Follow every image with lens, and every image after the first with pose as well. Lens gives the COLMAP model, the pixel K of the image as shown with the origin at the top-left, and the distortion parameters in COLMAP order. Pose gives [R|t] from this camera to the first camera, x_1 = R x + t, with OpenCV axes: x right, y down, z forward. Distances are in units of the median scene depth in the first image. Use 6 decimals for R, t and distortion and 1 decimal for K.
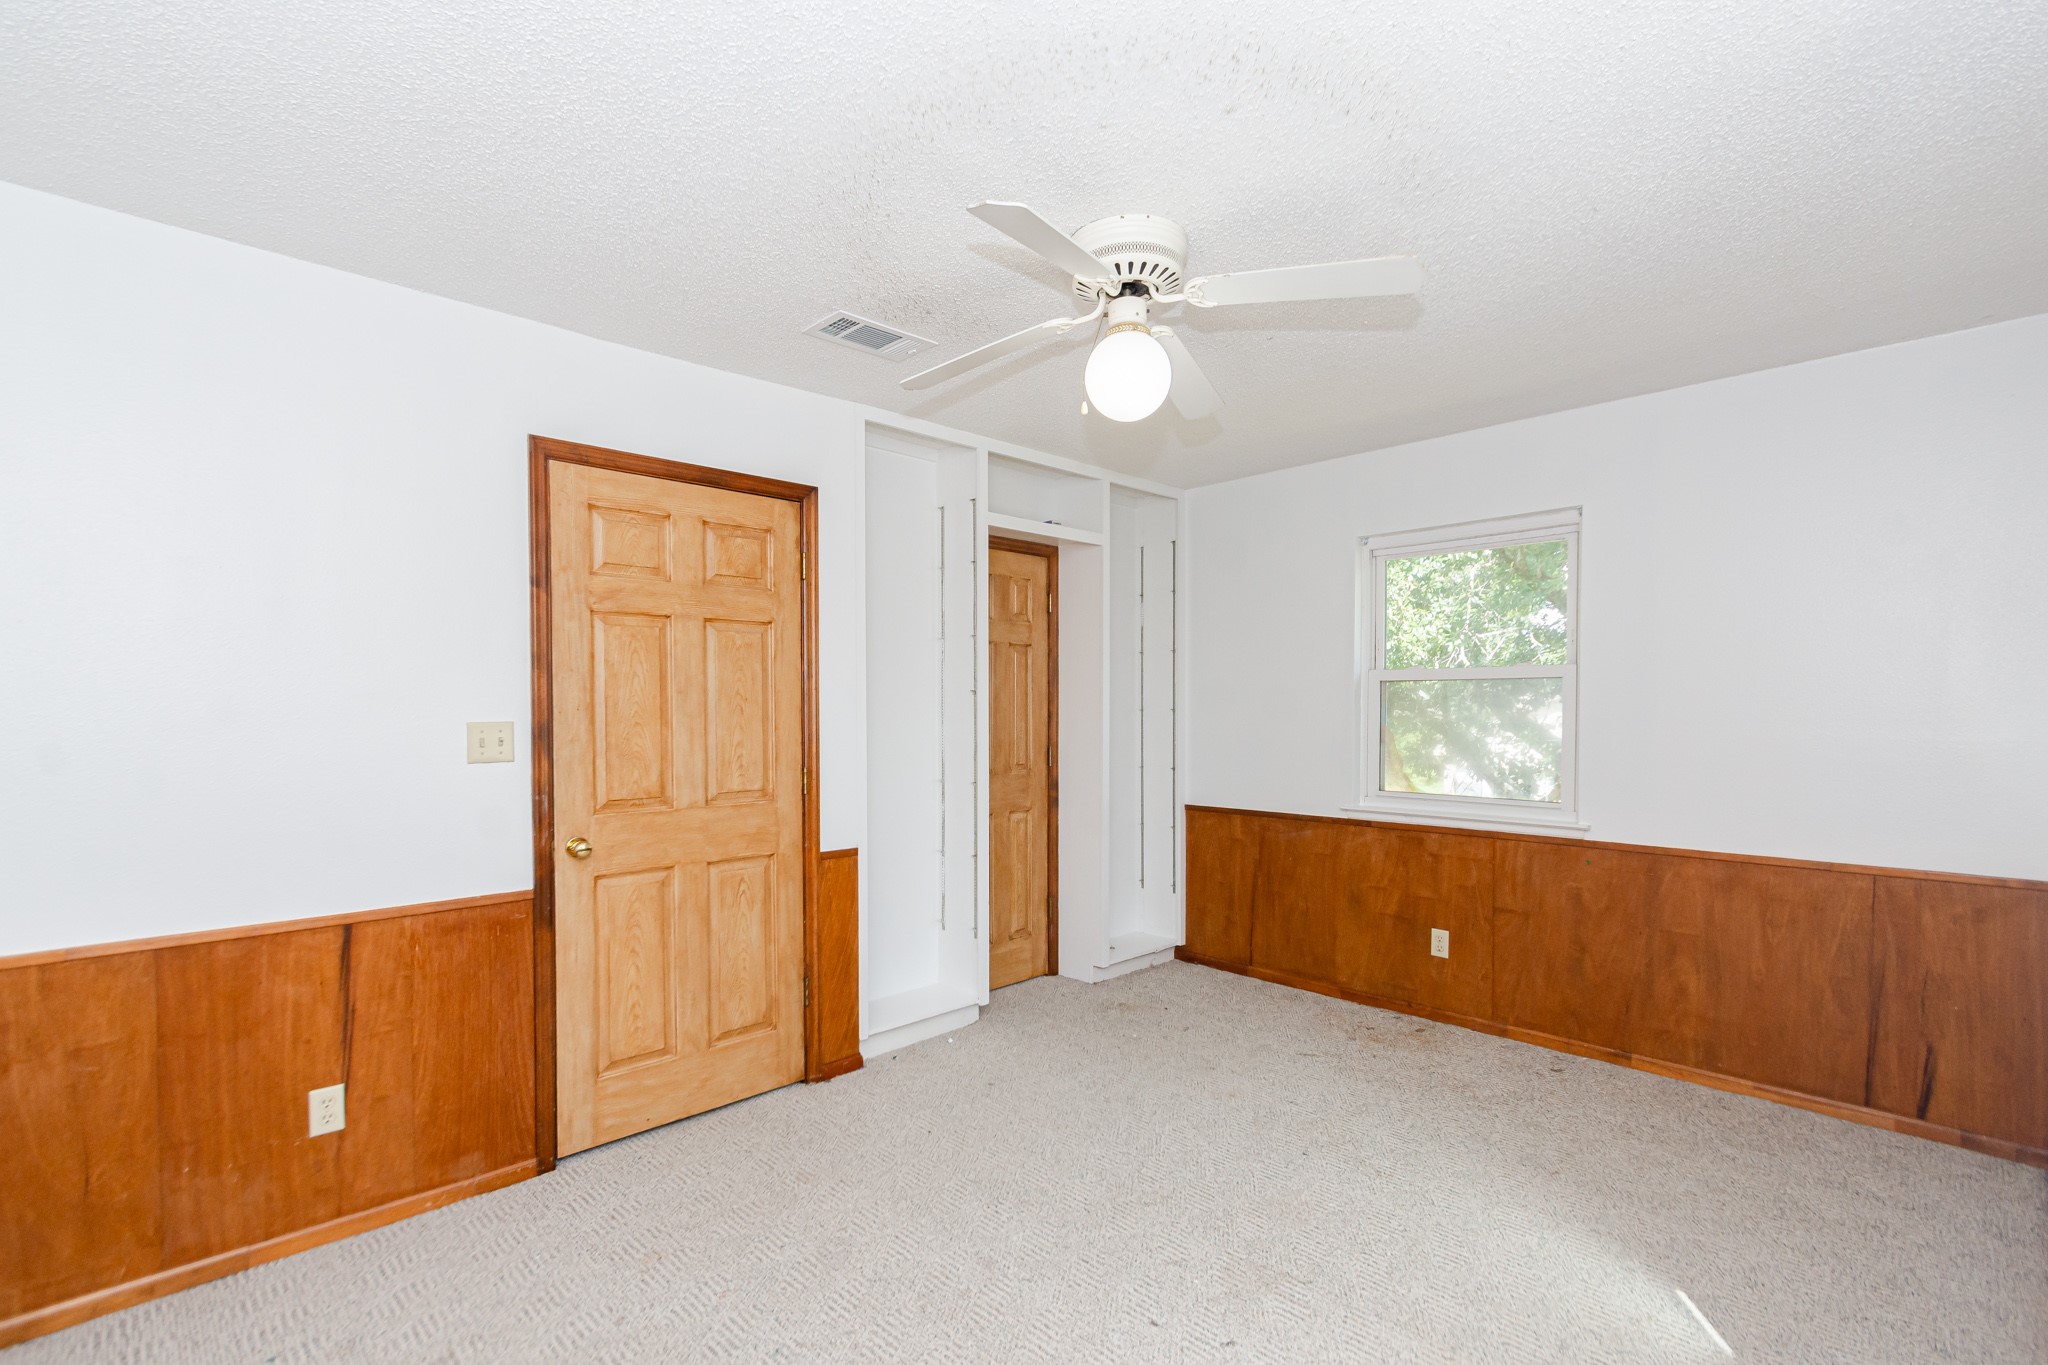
lens RADIAL K [[928.5, 0, 1020.4], [0, 928.5, 730.9], [0, 0, 1]] dist [-0.000559, -0.000897]
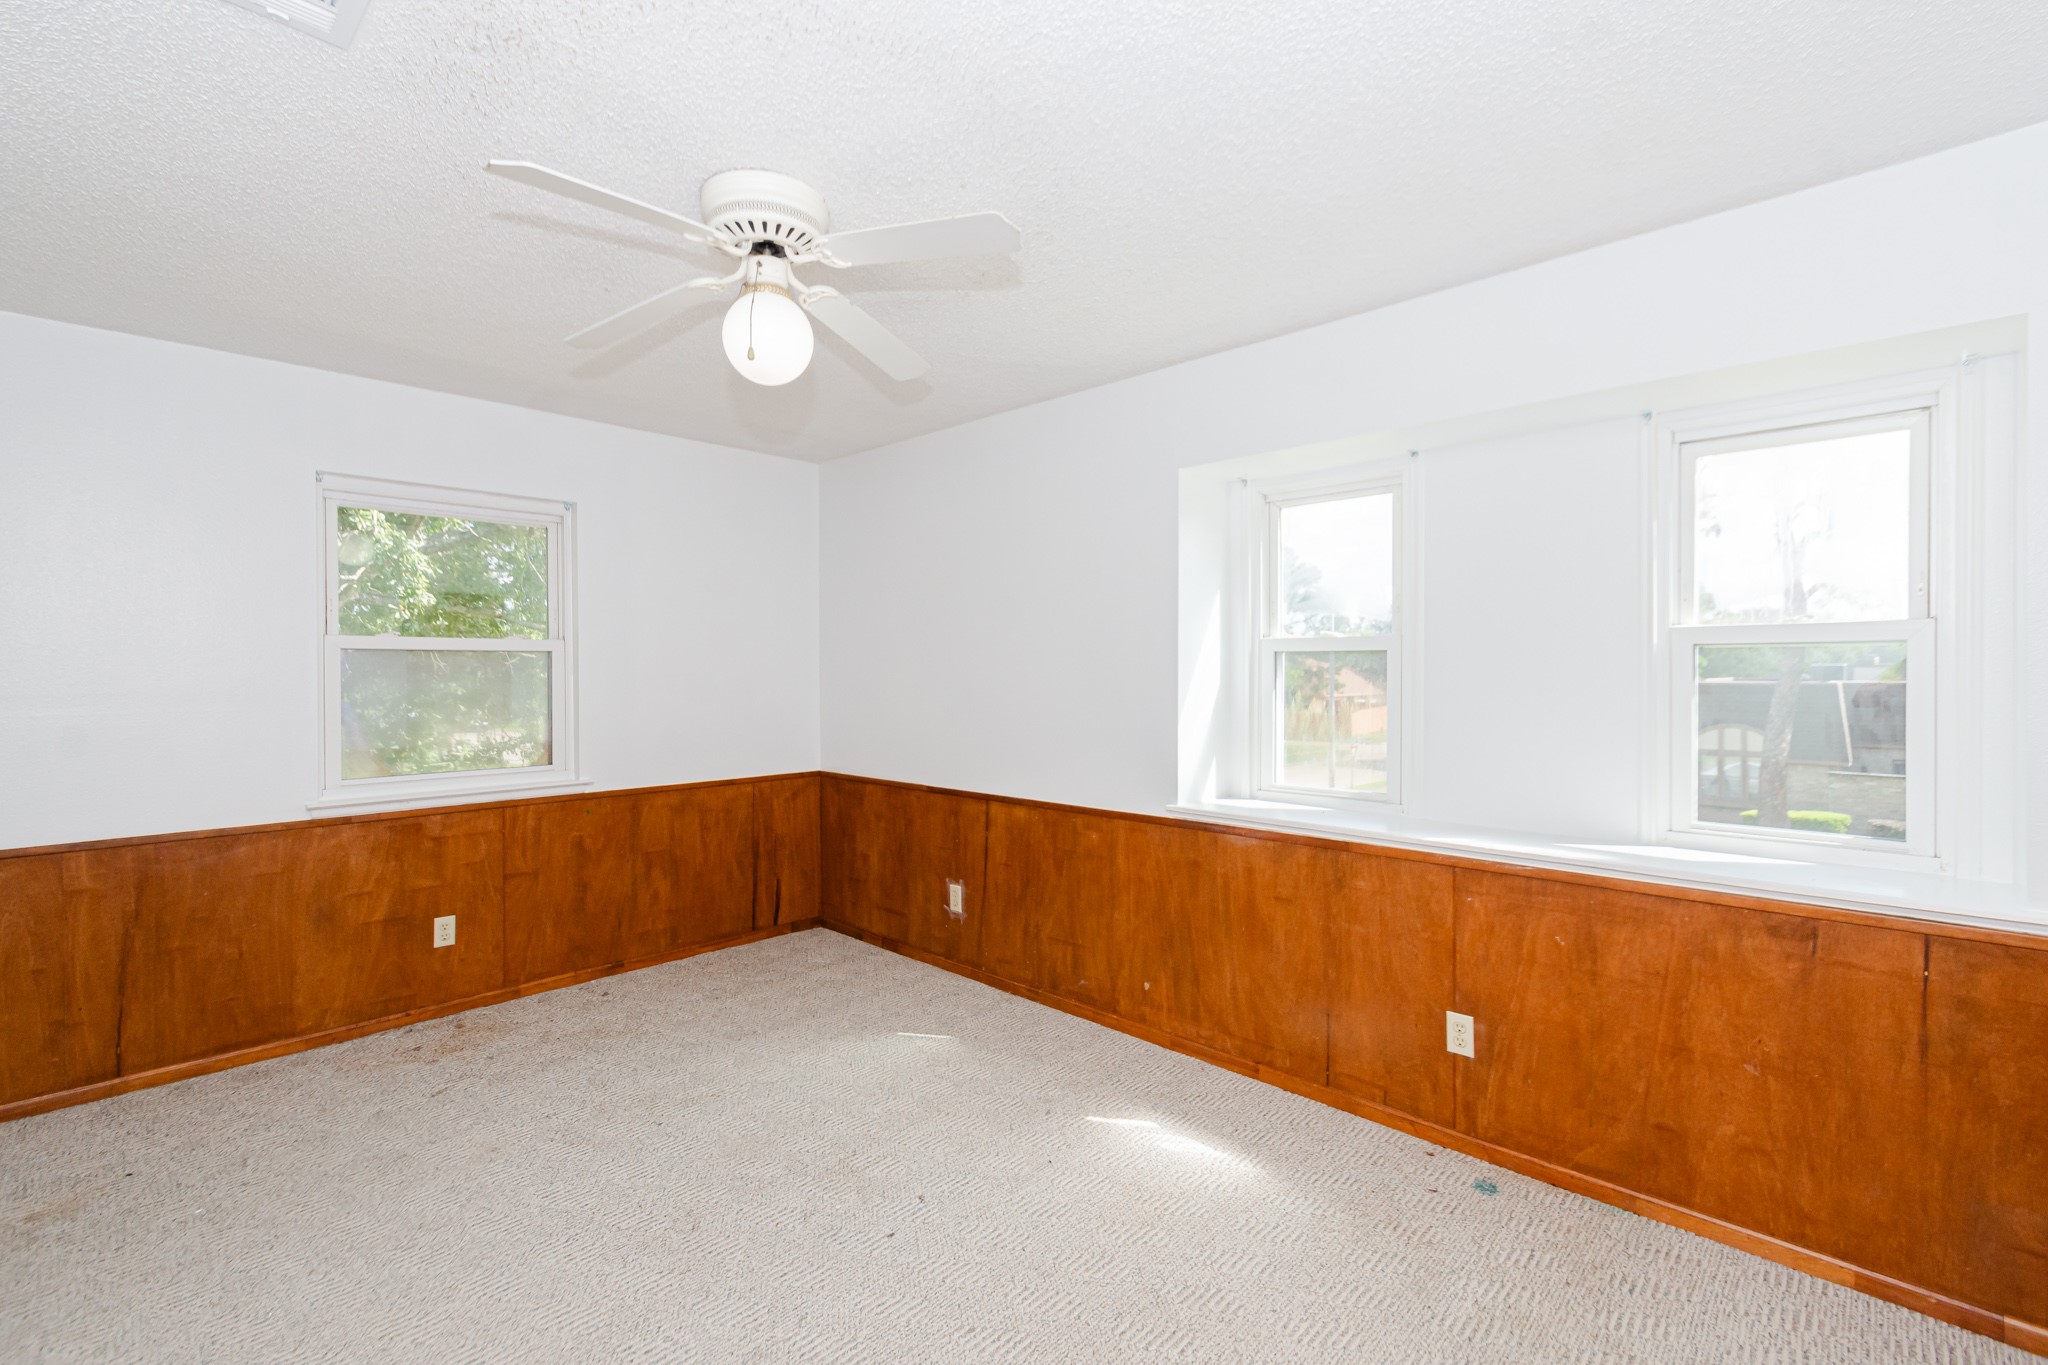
lens RADIAL K [[905.7, 0, 1031.5], [0, 905.7, 677.1], [0, 0, 1]] dist [0.001535, -0.006861]
pose [[-0.054773, -0.005272, 0.998485, -0.515221], [0.029692, 0.999535, 0.006906, -0.016929], [-0.998057, 0.030025, -0.054591, 0.475589]]
